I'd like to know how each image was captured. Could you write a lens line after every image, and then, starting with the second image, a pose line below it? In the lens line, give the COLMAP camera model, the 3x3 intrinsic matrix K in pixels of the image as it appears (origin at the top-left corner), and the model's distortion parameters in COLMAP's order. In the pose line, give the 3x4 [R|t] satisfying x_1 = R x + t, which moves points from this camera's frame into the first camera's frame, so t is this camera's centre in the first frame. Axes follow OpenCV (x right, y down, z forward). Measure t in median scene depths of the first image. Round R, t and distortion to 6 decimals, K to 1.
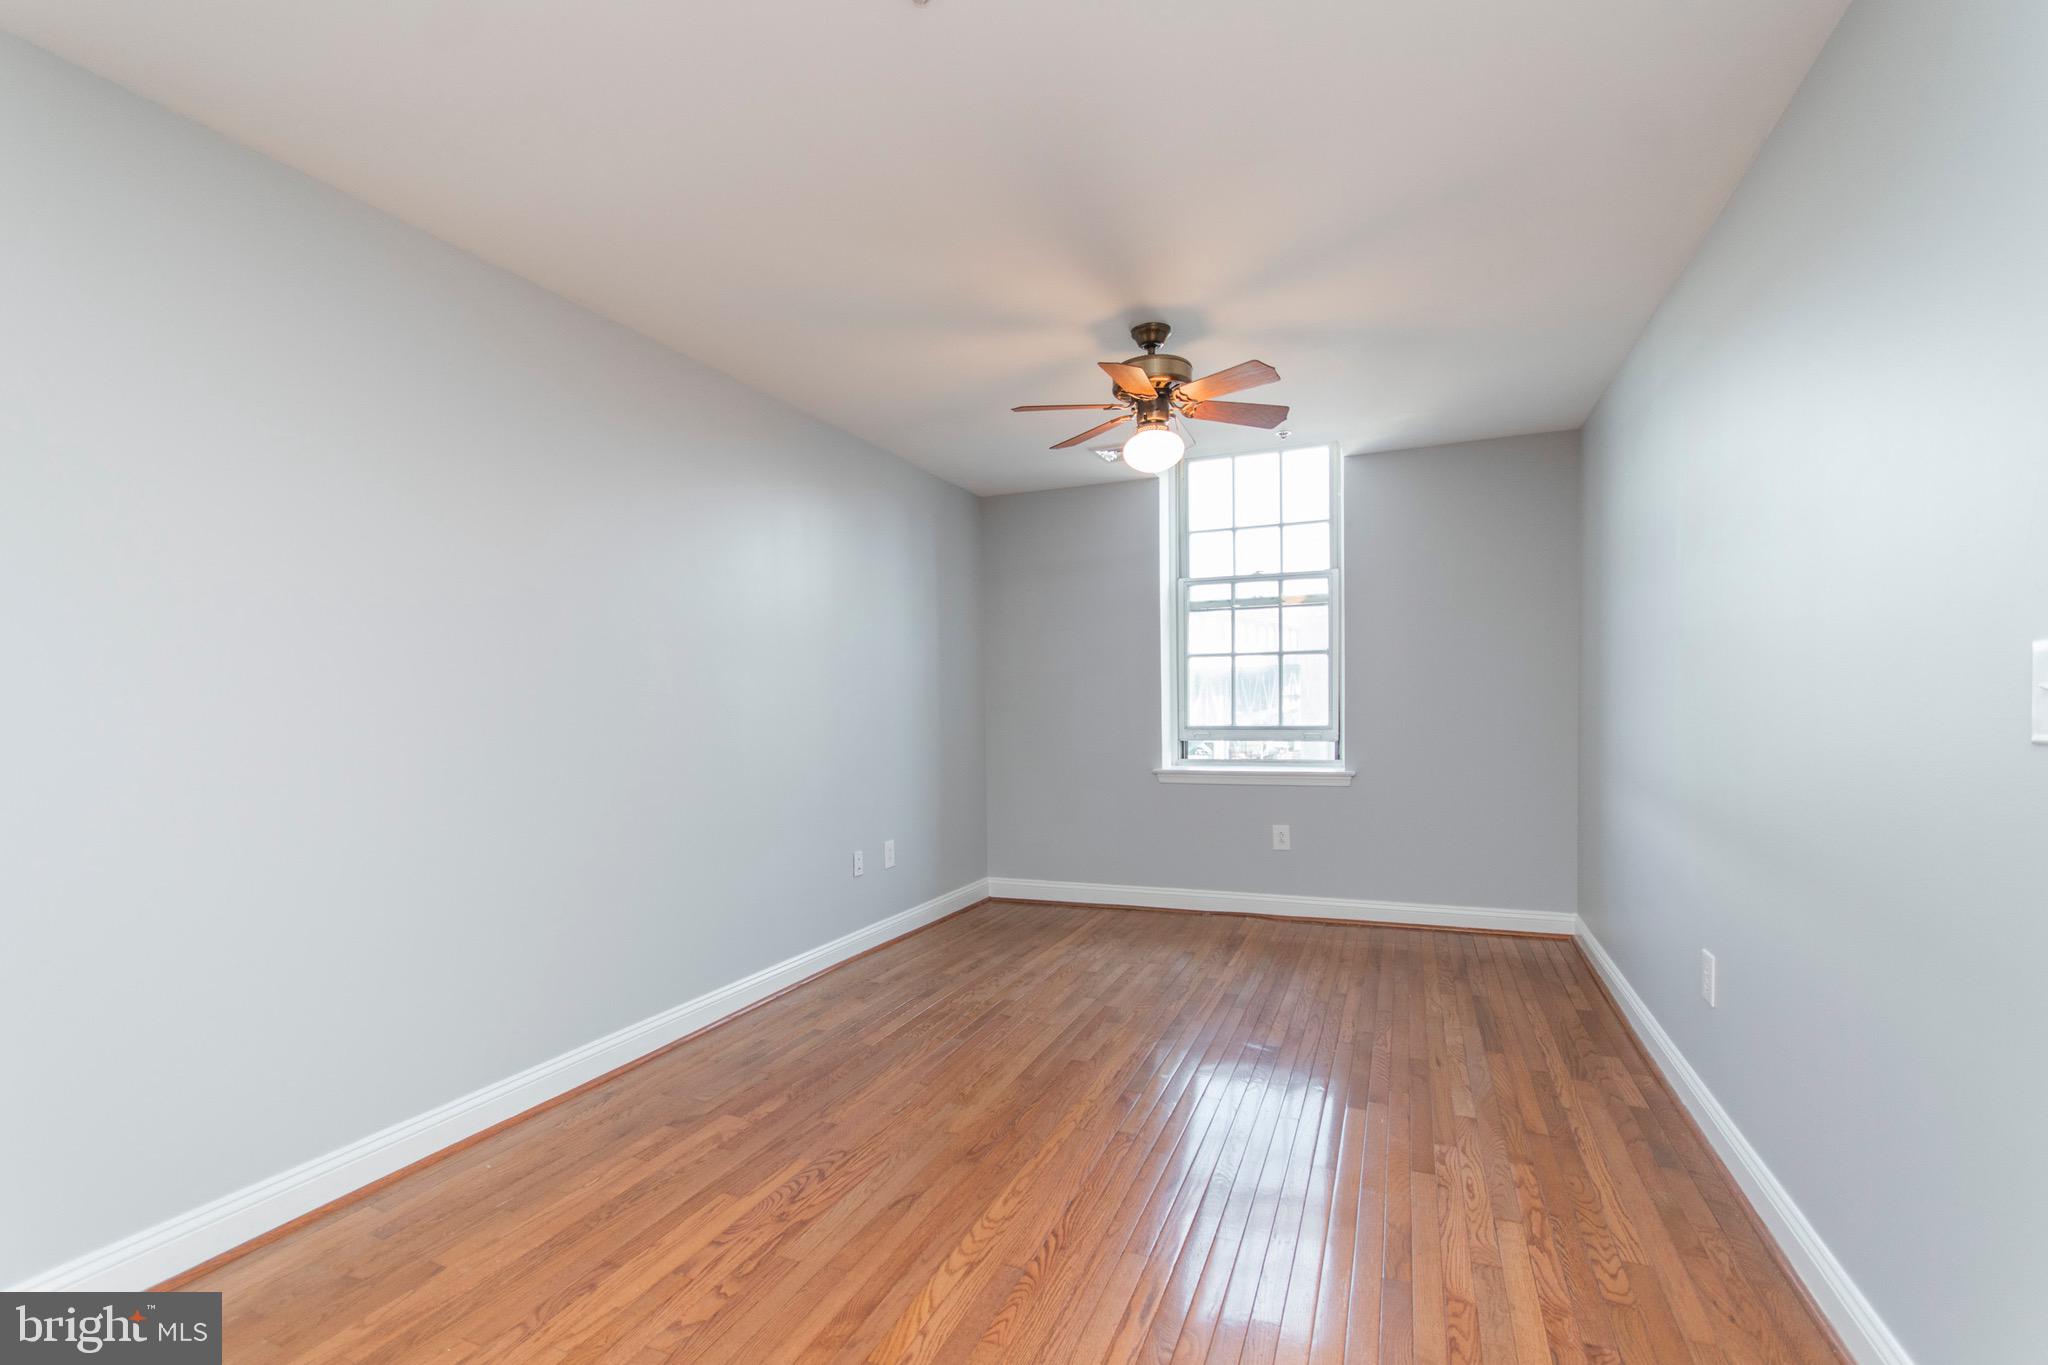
lens RADIAL K [[914.8, 0, 998.3], [0, 914.8, 730.4], [0, 0, 1]] dist [0.004926, 0.000327]
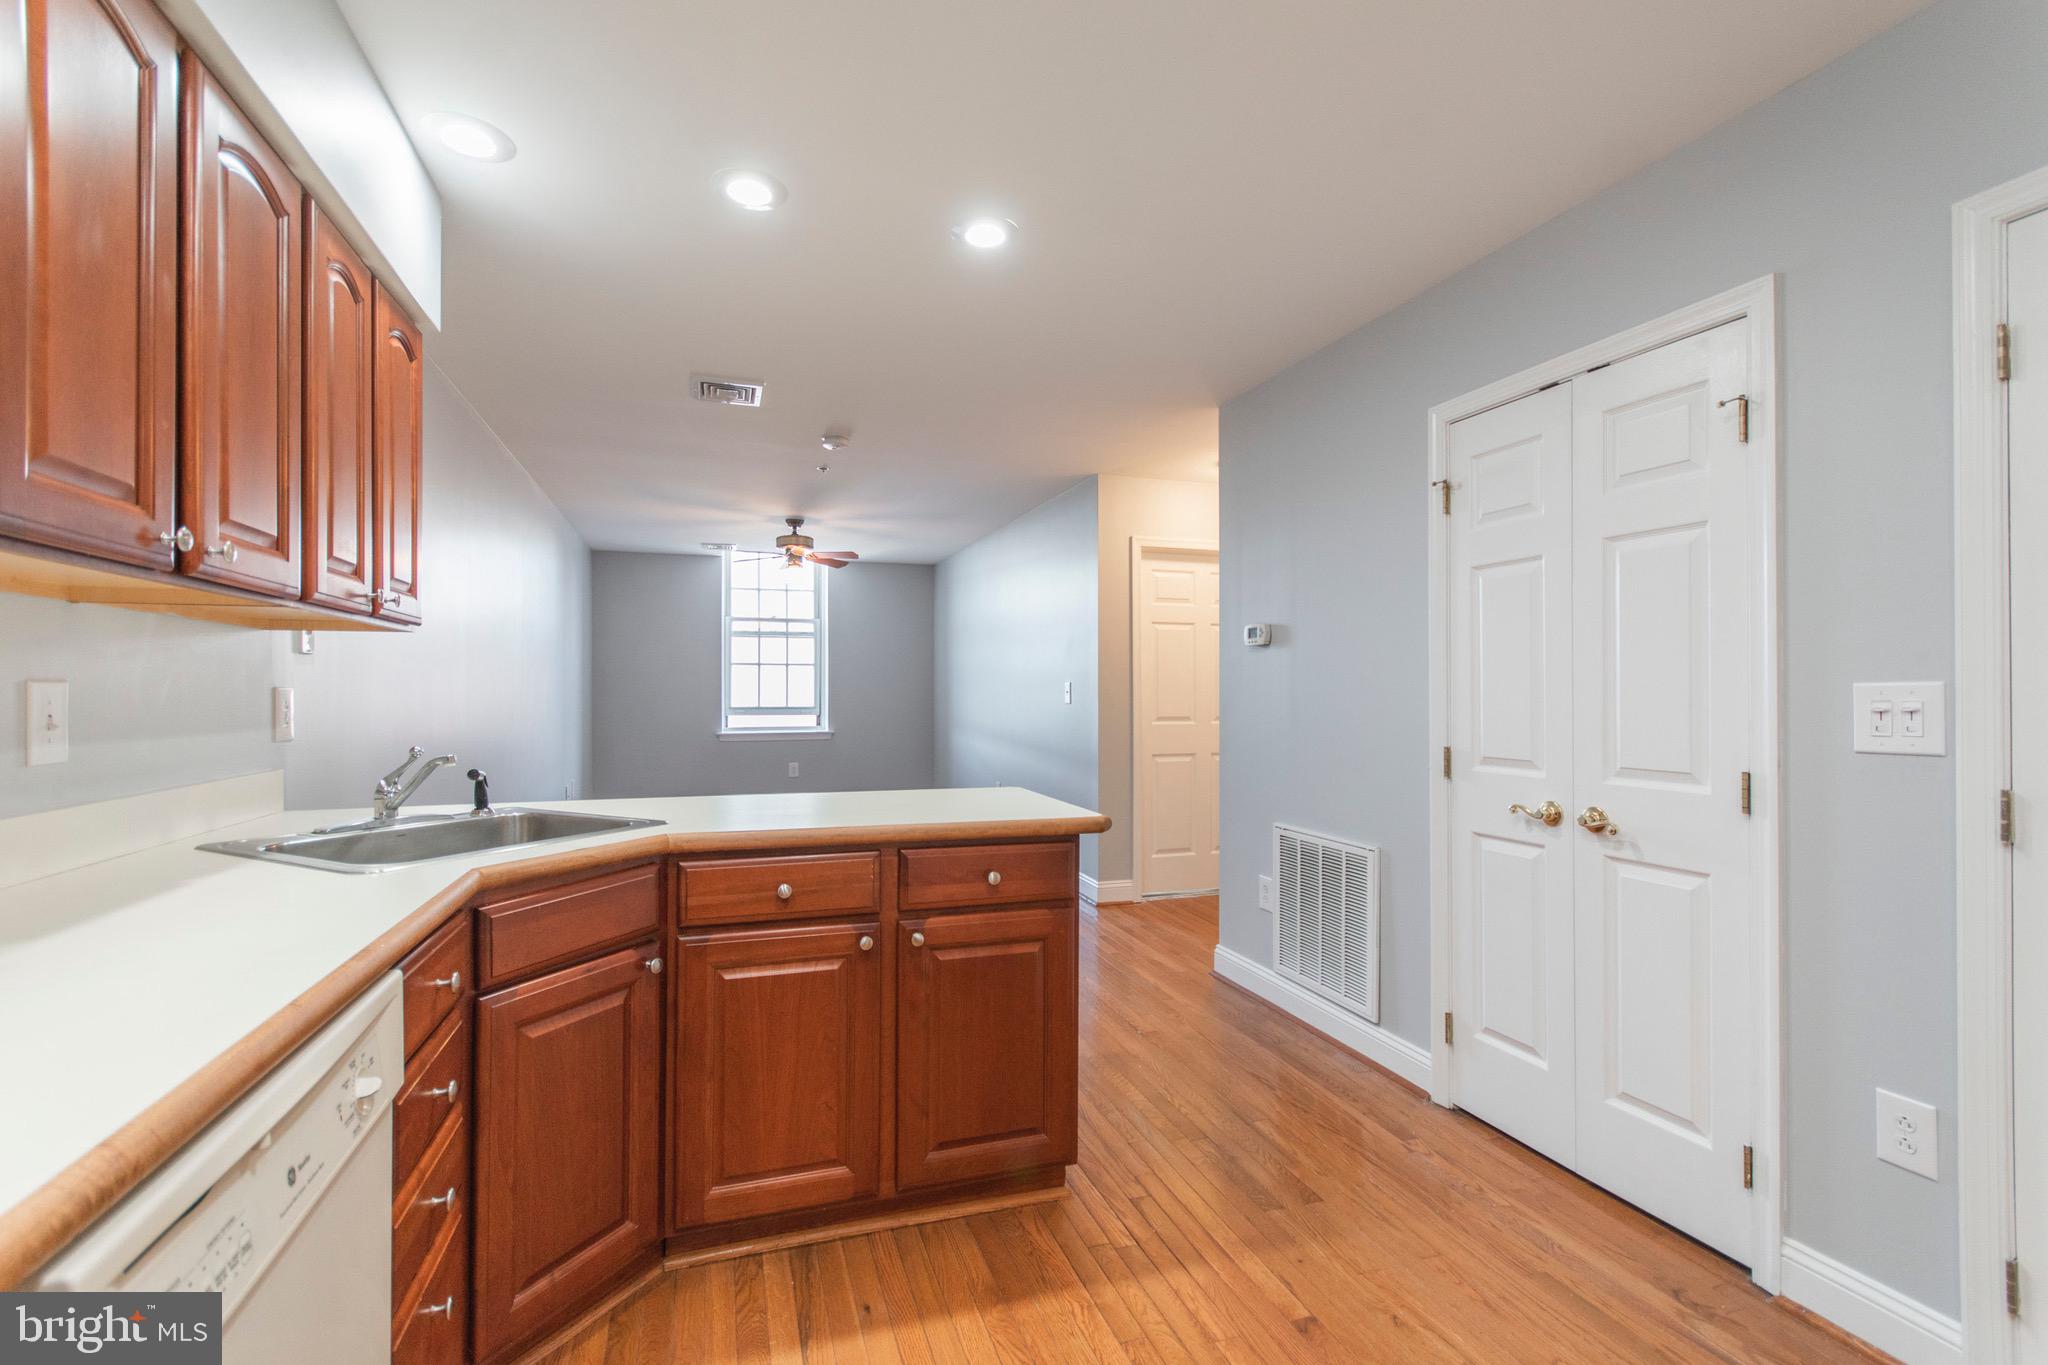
lens RADIAL K [[914.8, 0, 1009.6], [0, 914.8, 688.0], [0, 0, 1]] dist [0.004926, 0.000327]
pose [[0.741943, 0.014633, 0.670303, -0.674009], [0.008681, 0.999468, -0.031429, 0.021791], [-0.670407, 0.029137, 0.741421, -0.693817]]
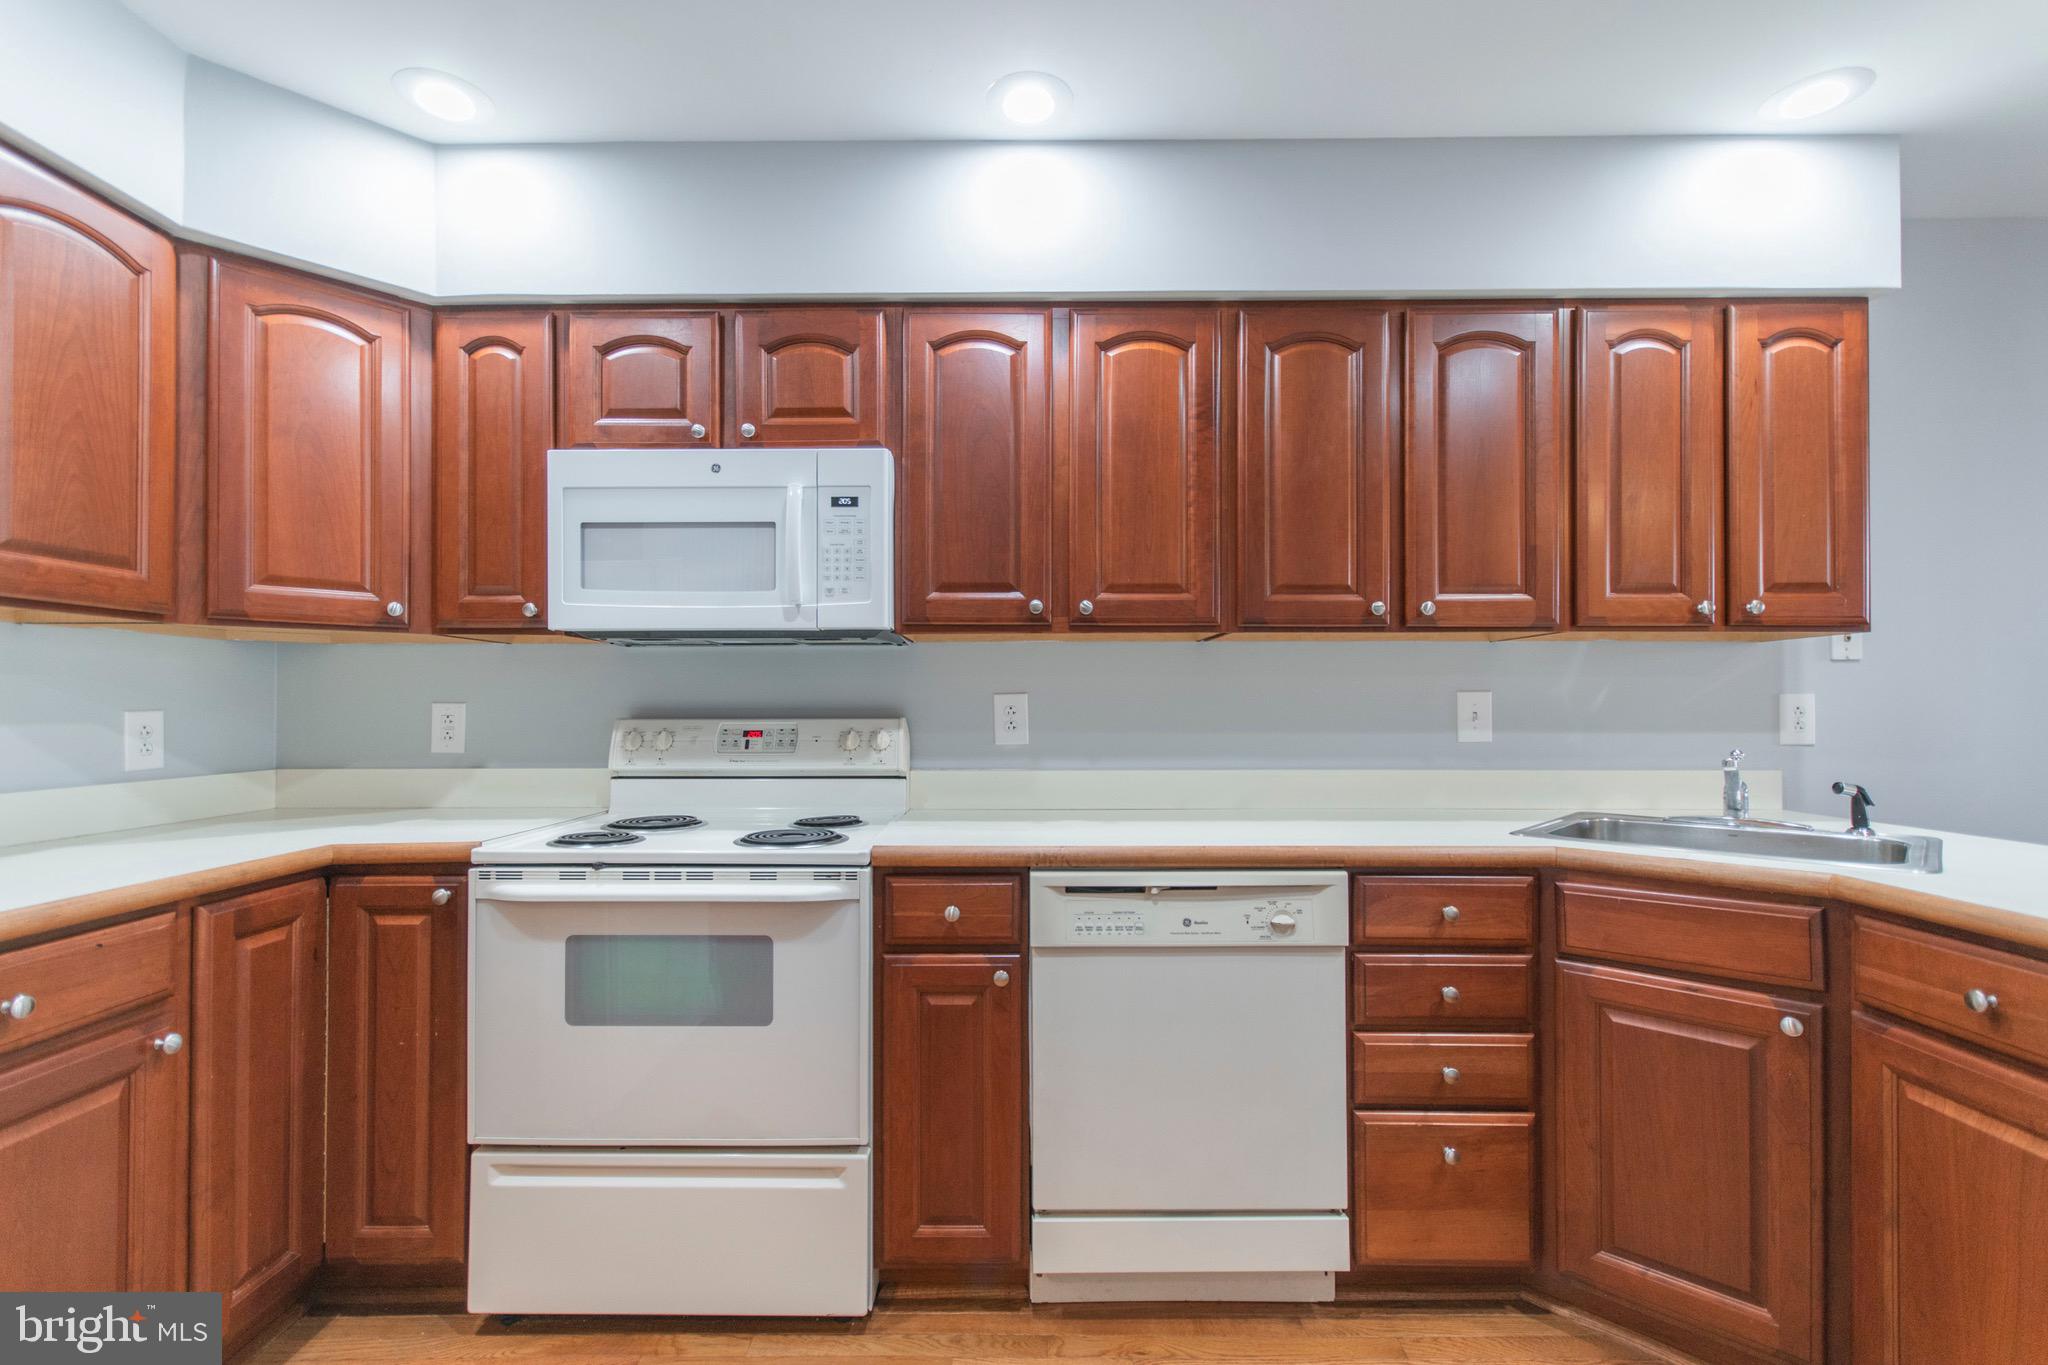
lens RADIAL K [[914.8, 0, 1019.0], [0, 914.8, 692.7], [0, 0, 1]] dist [0.004926, 0.000327]
pose [[0.401260, 0.002904, -0.915960, -0.293415], [-0.028983, 0.999534, -0.009528, 0.019764], [0.915506, 0.030371, 0.401157, -0.681101]]
